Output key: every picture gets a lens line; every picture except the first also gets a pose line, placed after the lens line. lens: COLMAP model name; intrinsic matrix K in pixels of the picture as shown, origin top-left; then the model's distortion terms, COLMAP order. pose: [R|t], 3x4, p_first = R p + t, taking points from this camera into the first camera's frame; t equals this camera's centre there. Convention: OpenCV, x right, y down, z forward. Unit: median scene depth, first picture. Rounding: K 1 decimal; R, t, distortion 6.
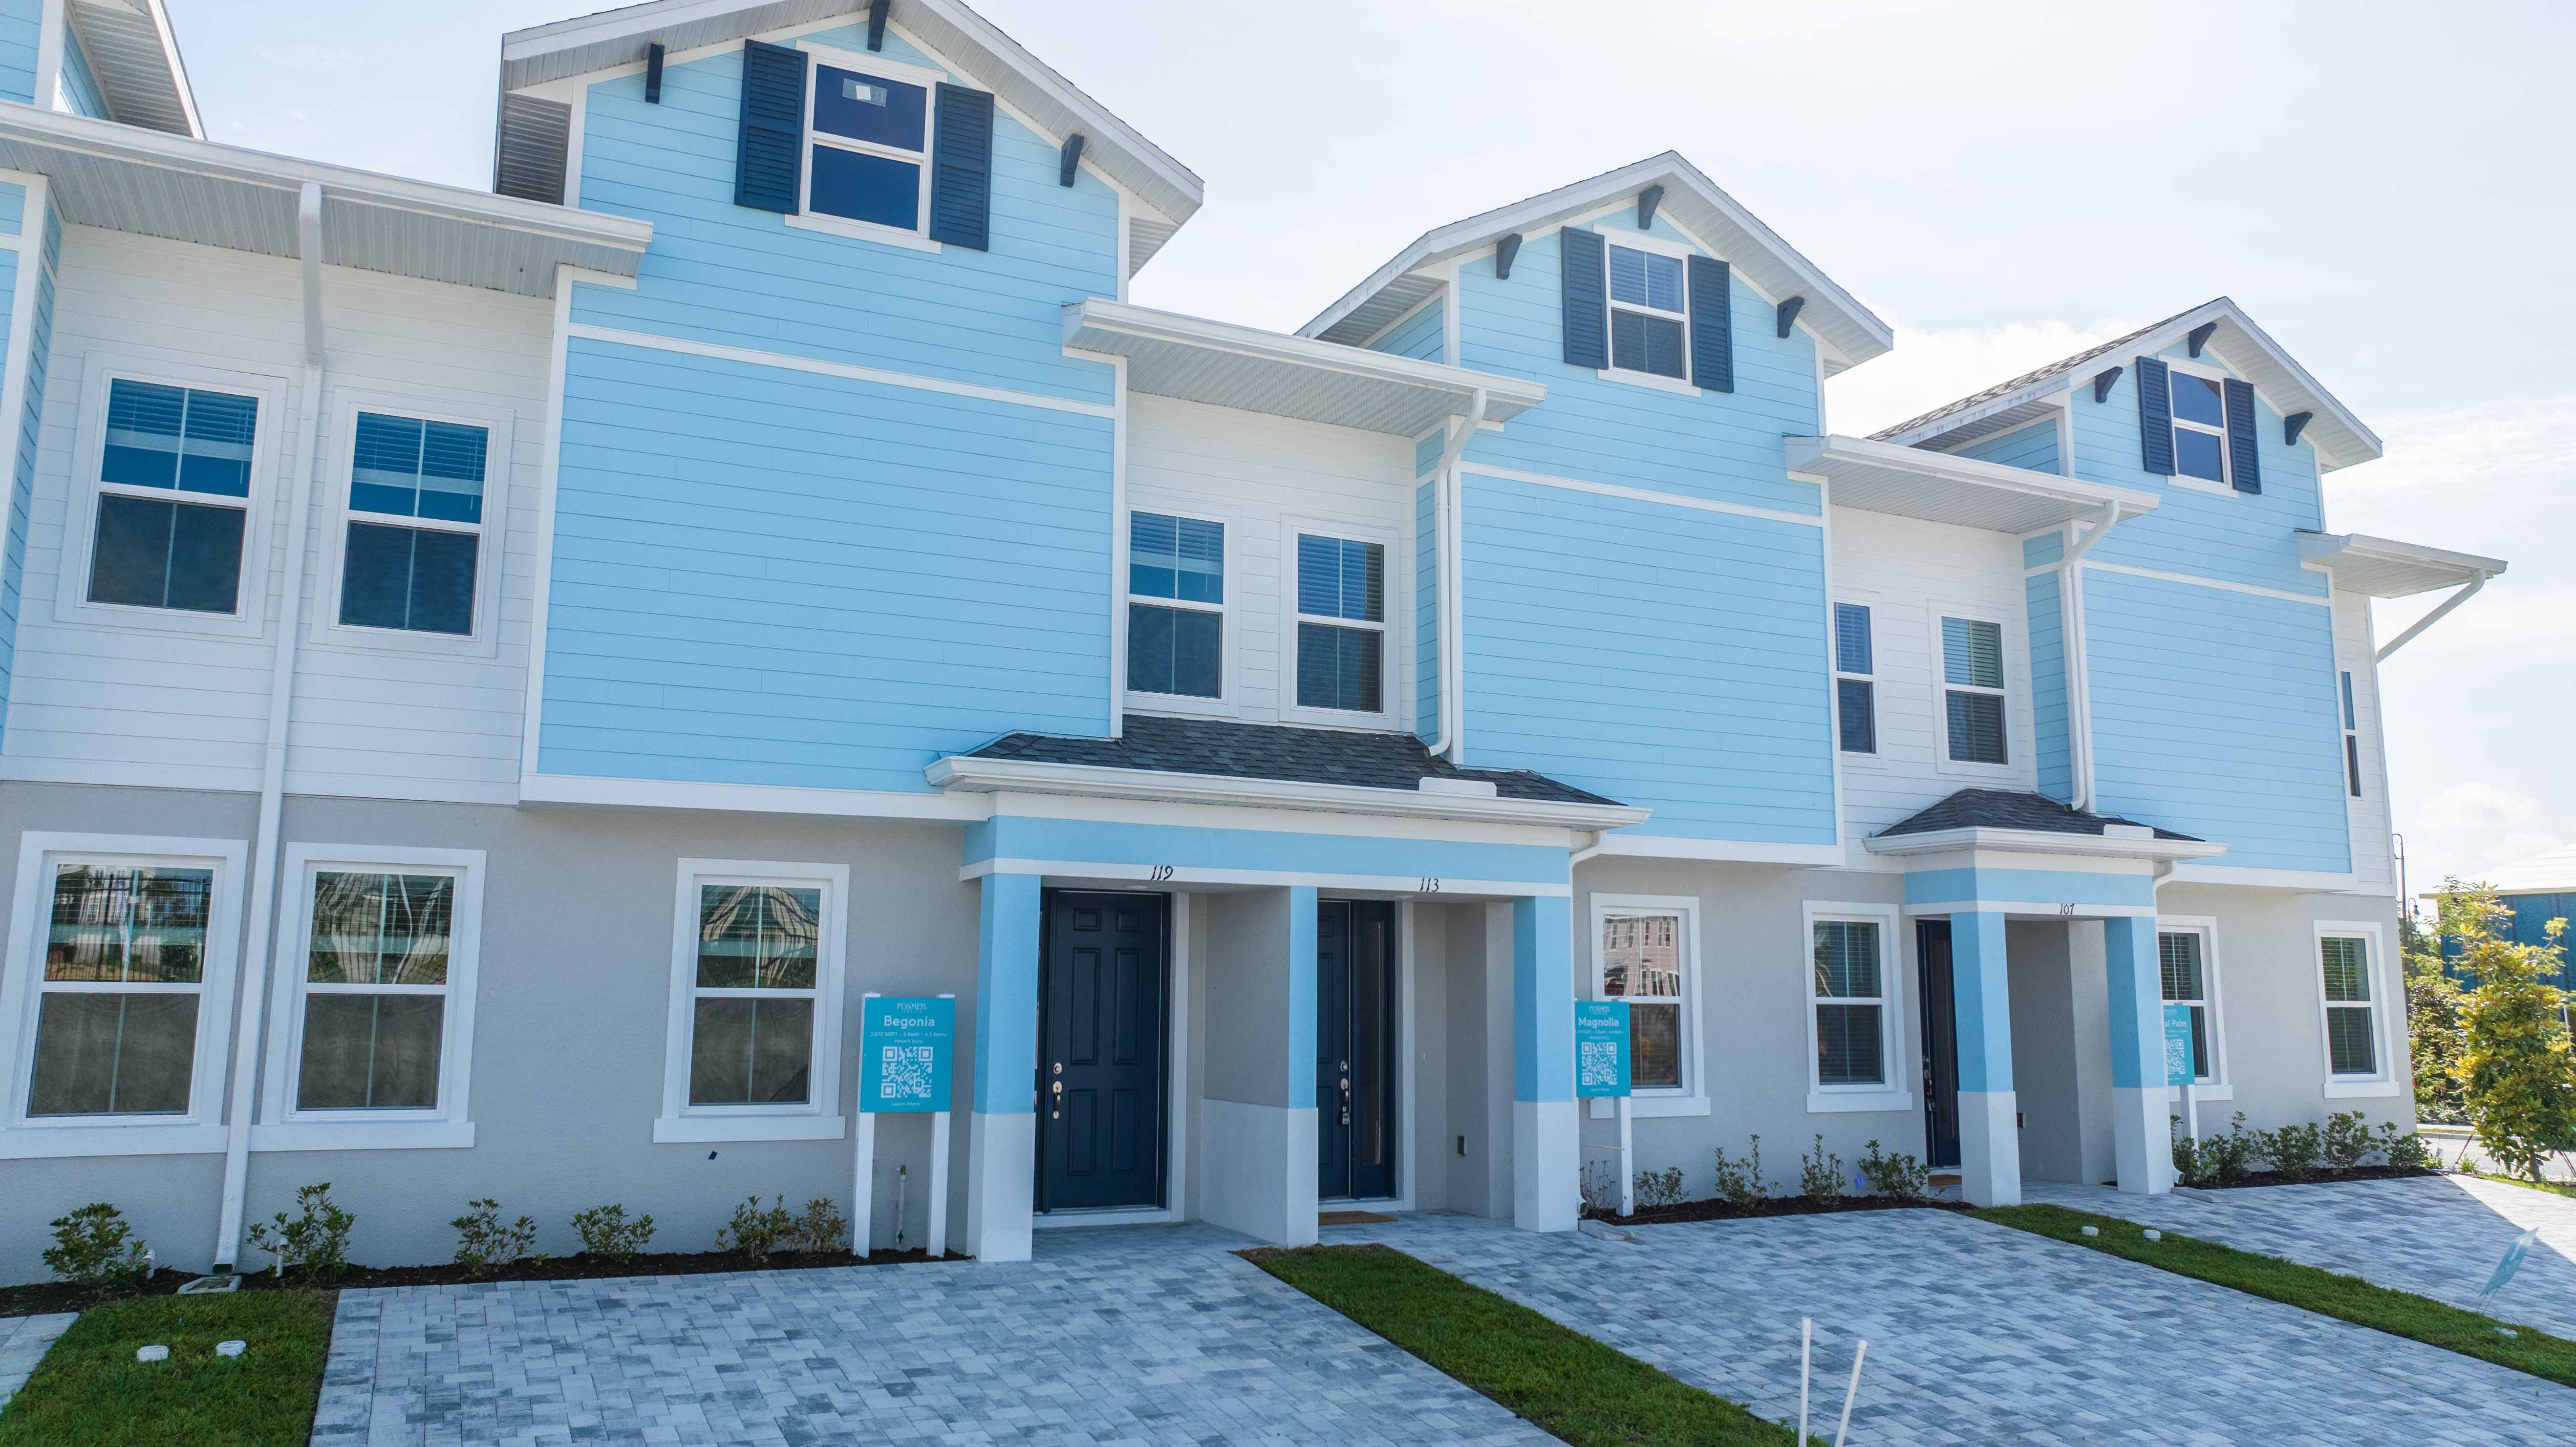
lens RADIAL K [[1795.8, 0, 1281.0], [0, 1795.8, 715.6], [0, 0, 1]] dist [-0.017561, -0.002377]
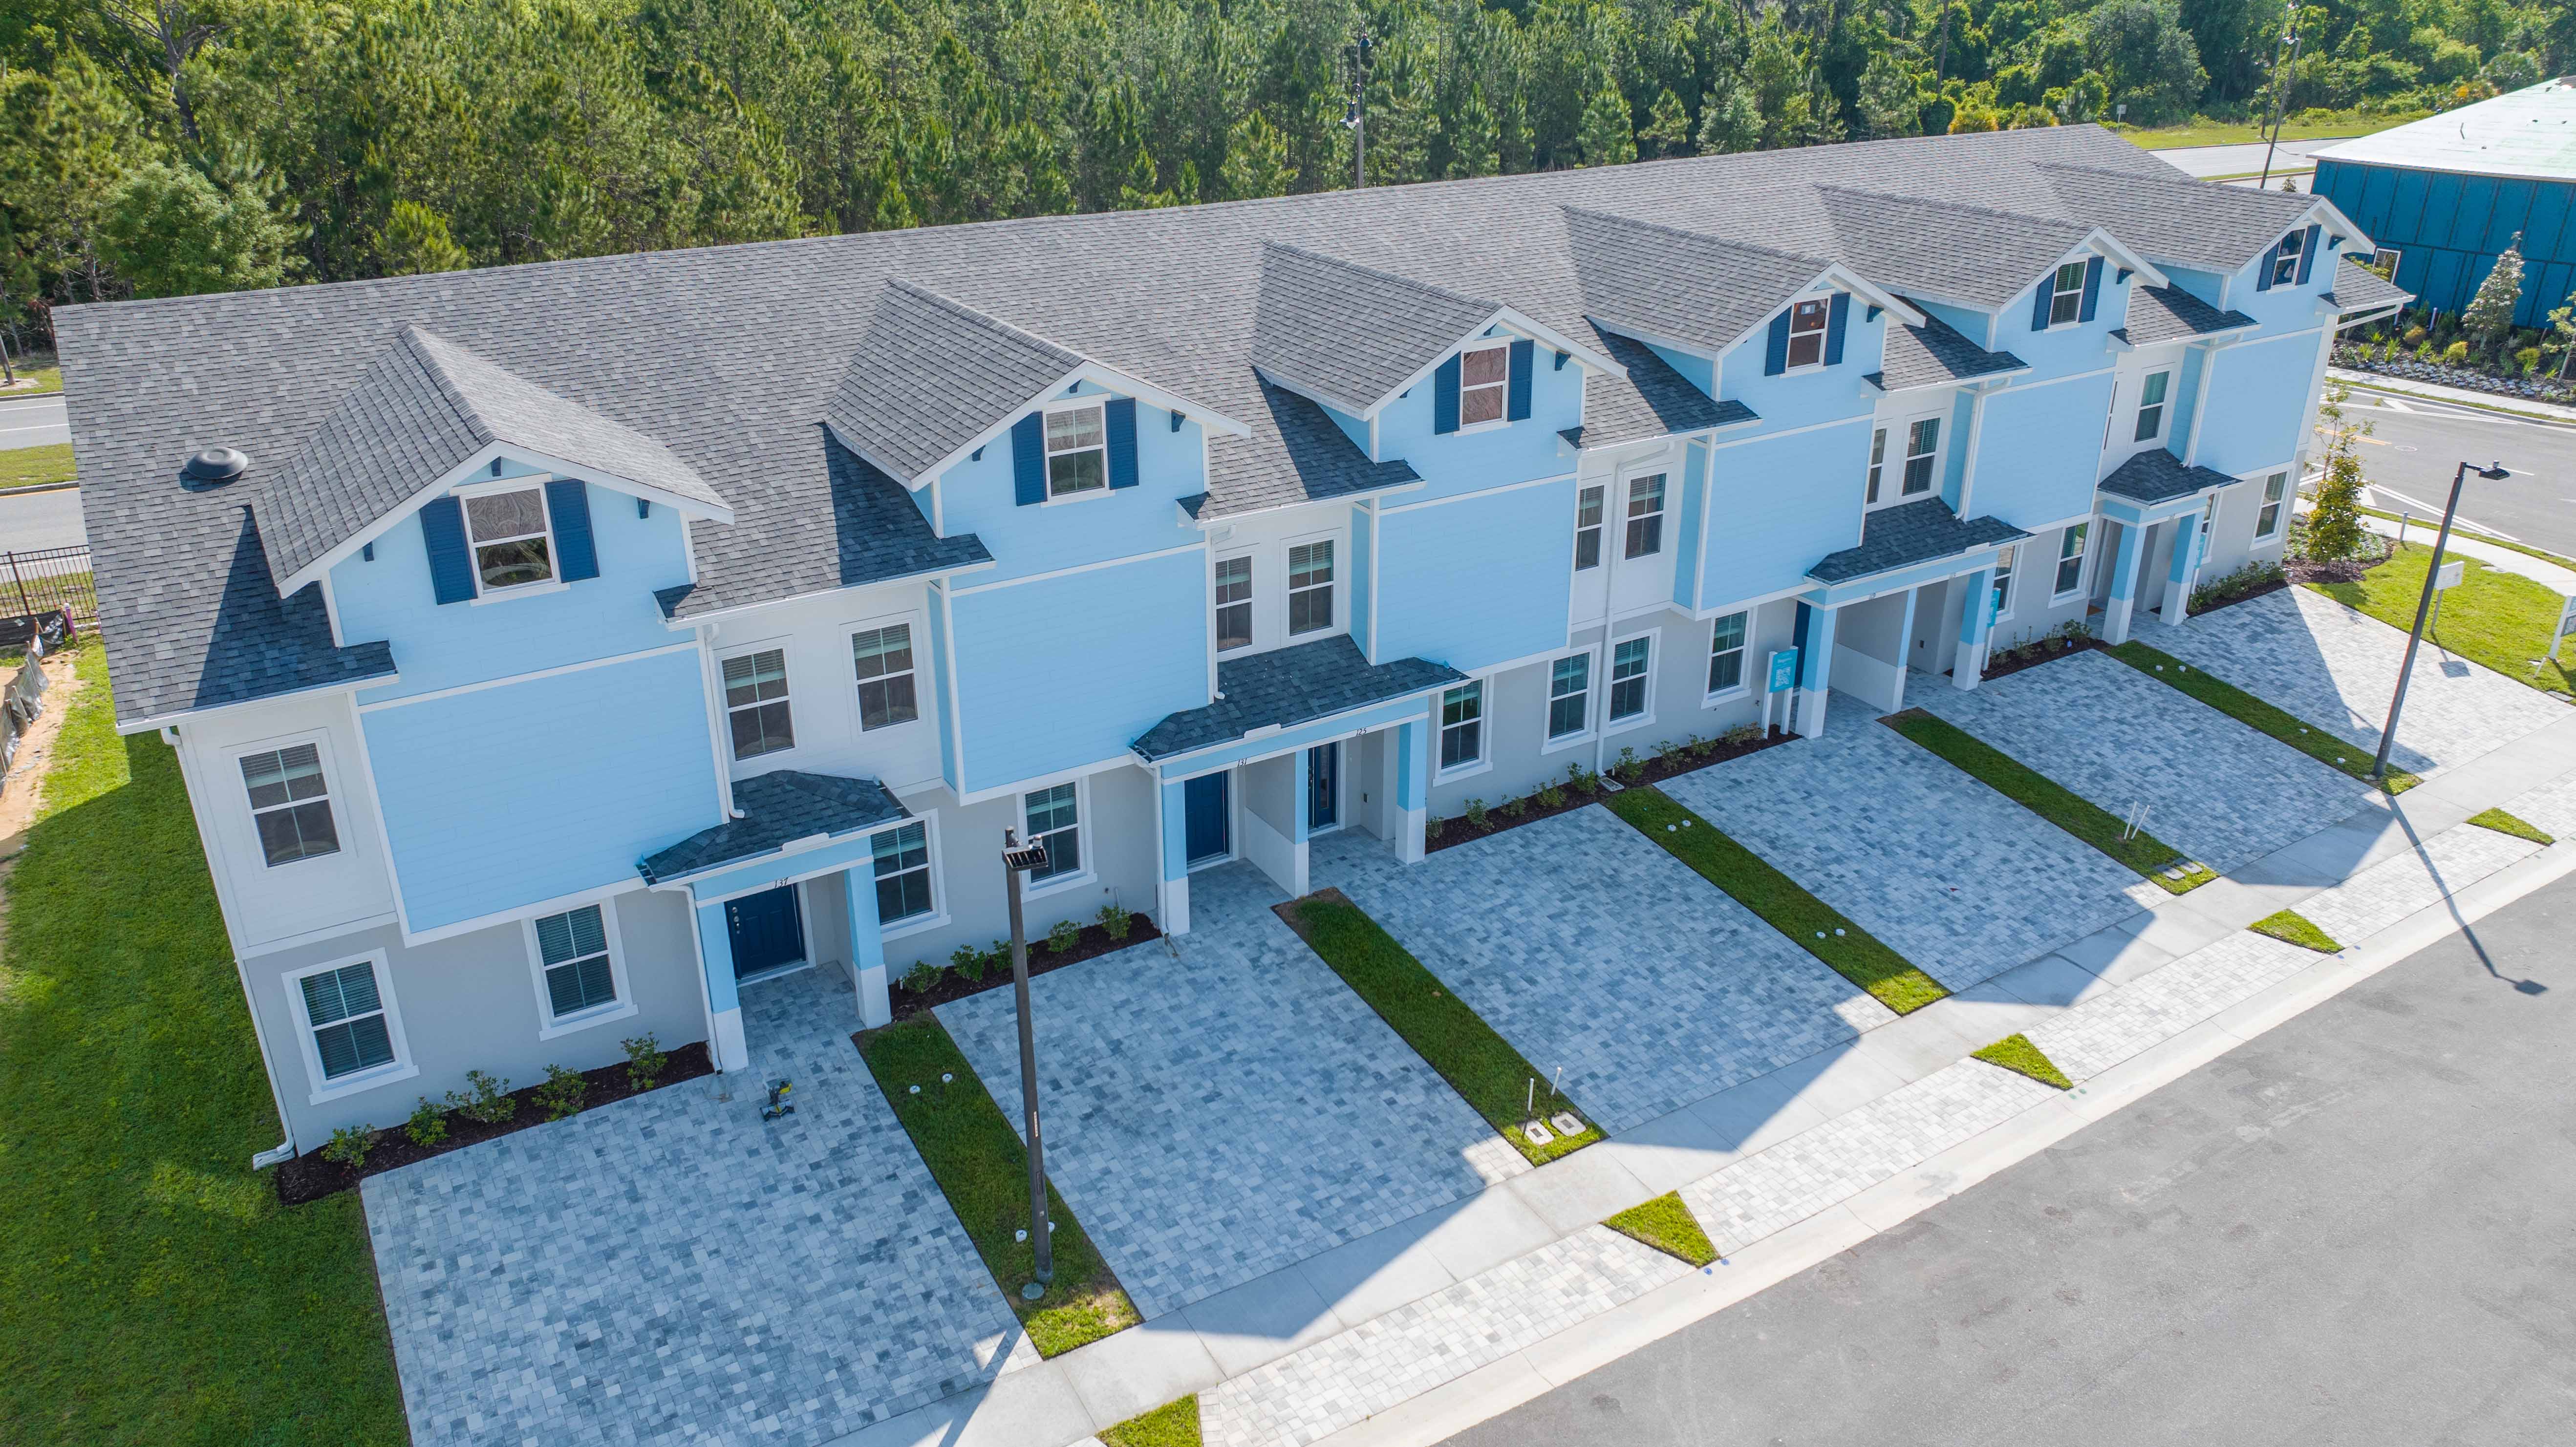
lens RADIAL K [[1795.8, 0, 1281.7], [0, 1795.8, 723.6], [0, 0, 1]] dist [-0.017561, -0.002377]
pose [[0.995221, -0.052922, 0.082067, -1.038136], [-0.000431, 0.838020, 0.545639, -1.068779], [-0.097651, -0.543067, 0.833992, -1.077580]]
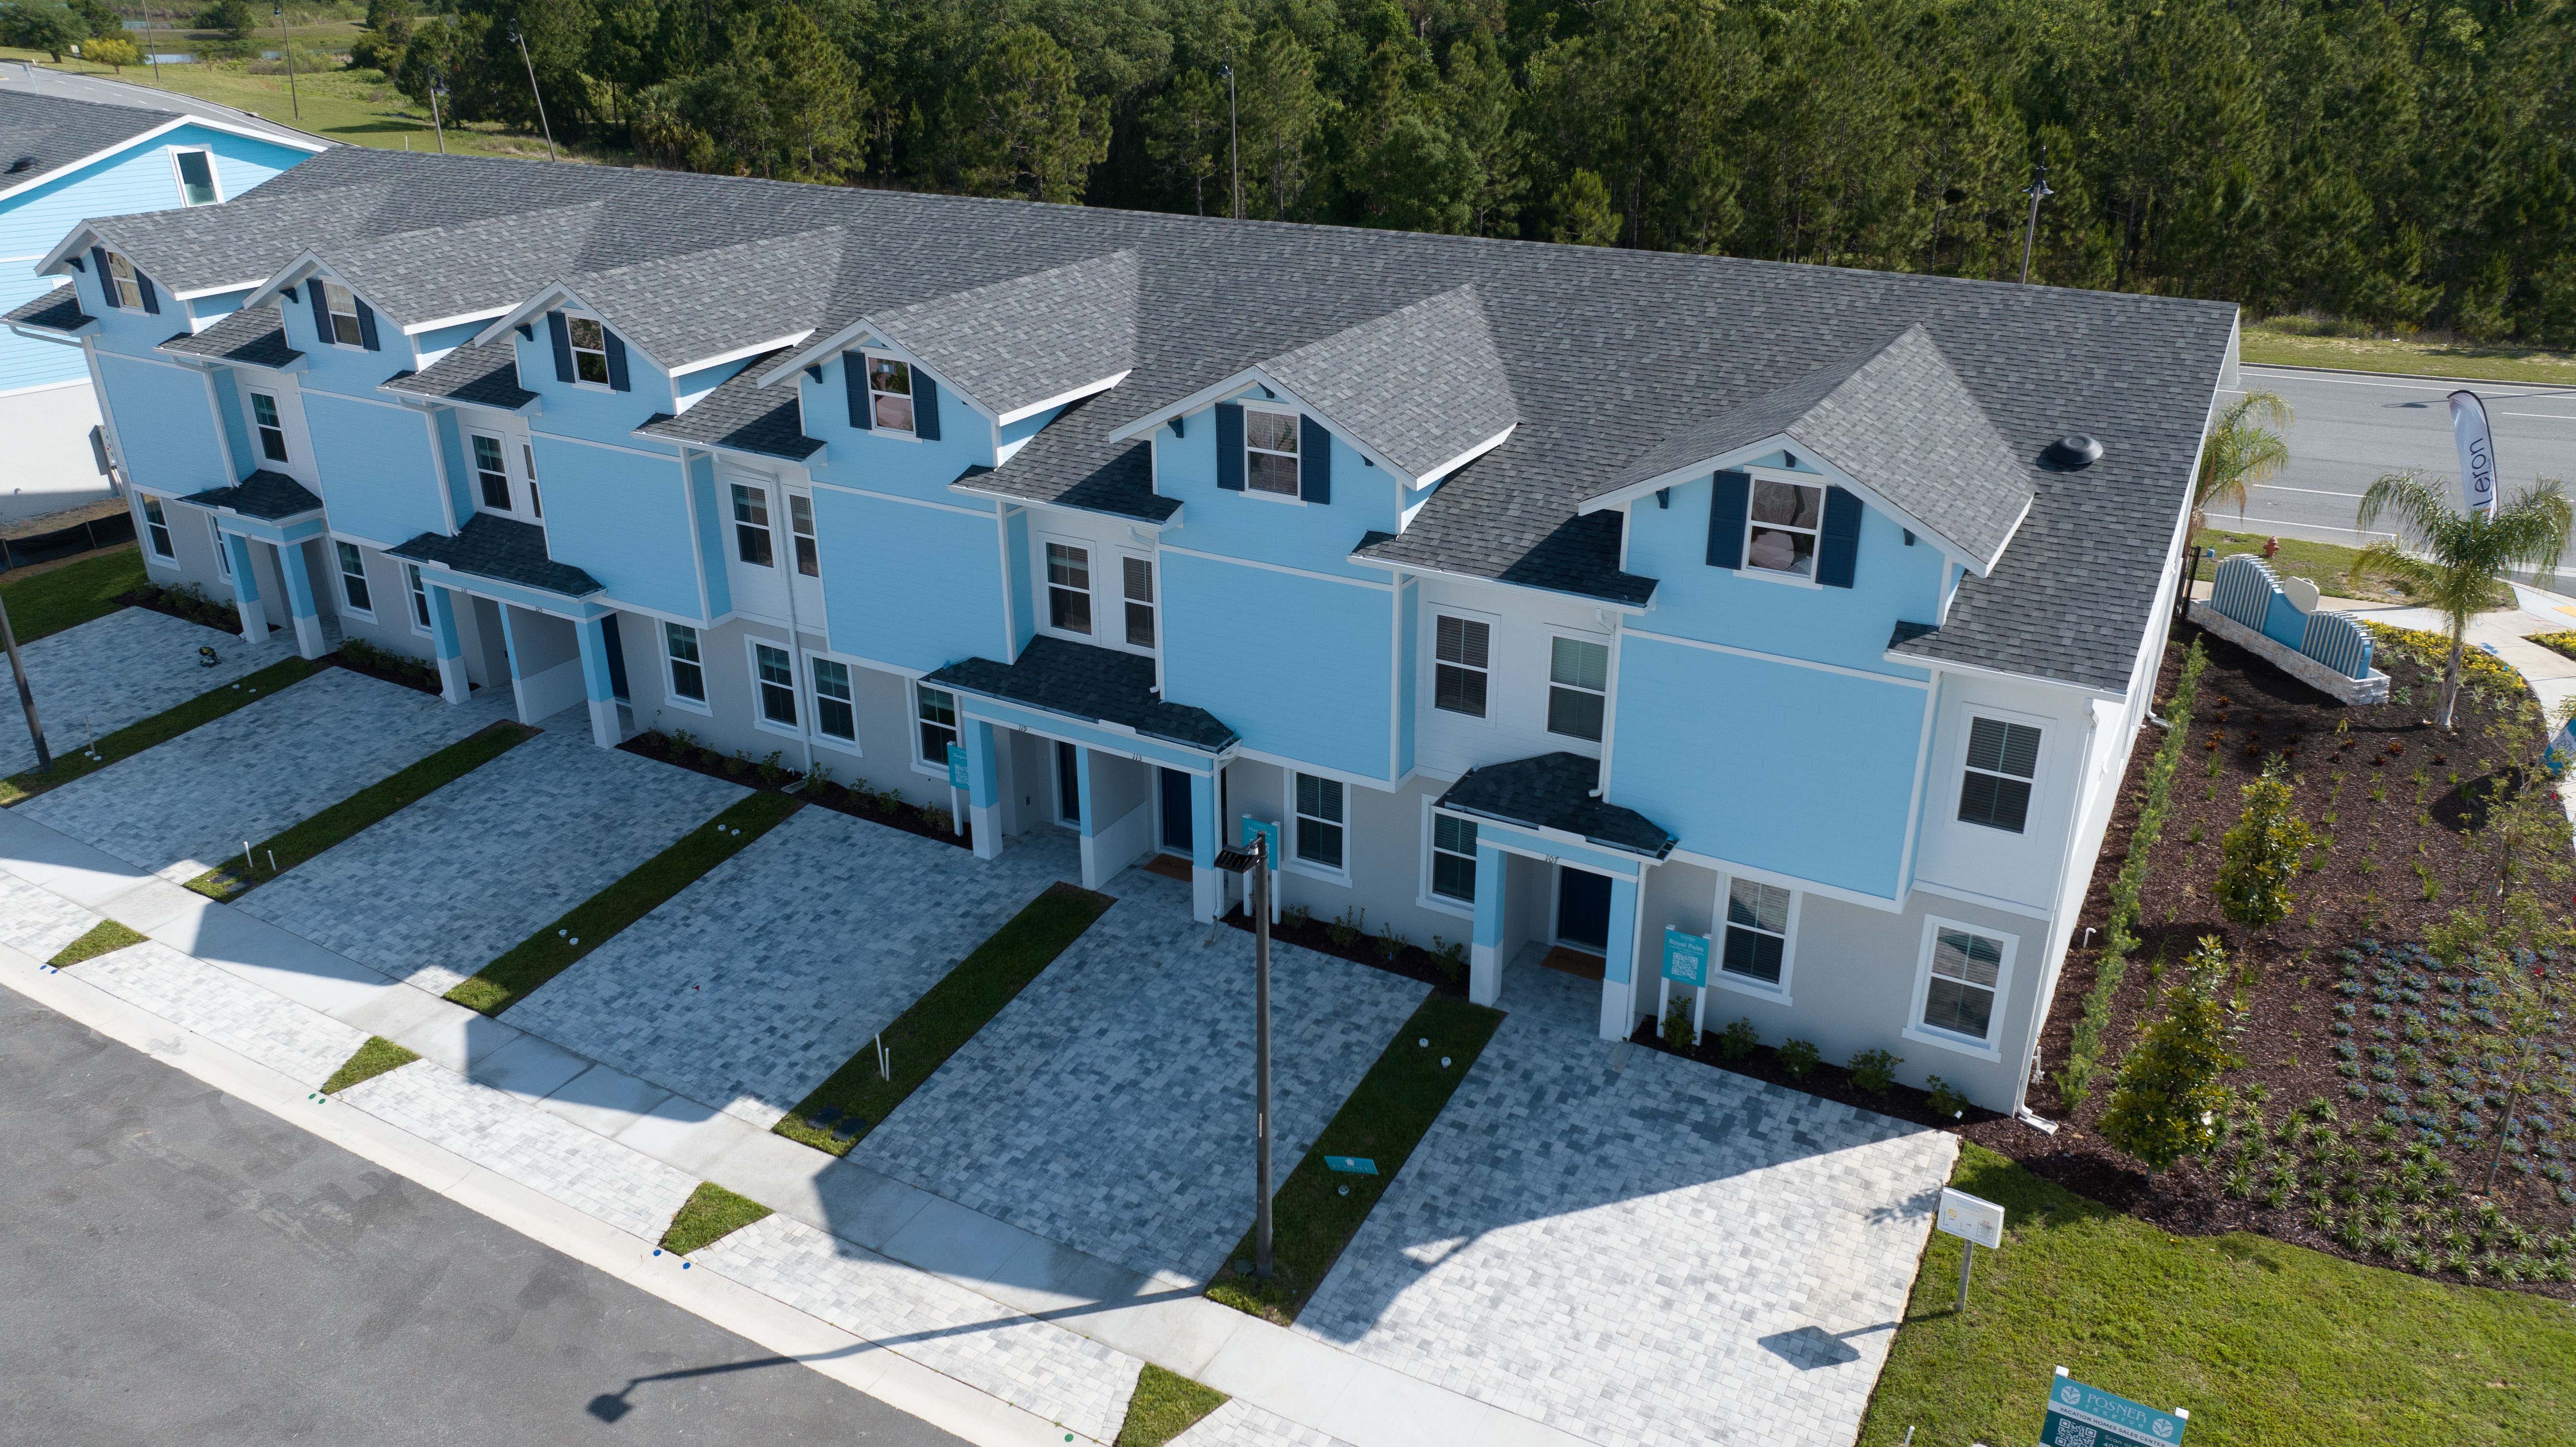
lens RADIAL K [[1795.8, 0, 1304.4], [0, 1795.8, 706.9], [0, 0, 1]] dist [-0.017561, -0.002377]
pose [[0.575369, 0.311347, -0.756315, 1.659311], [0.124014, 0.880809, 0.456941, -0.833553], [0.808437, -0.356704, 0.468179, 0.221757]]
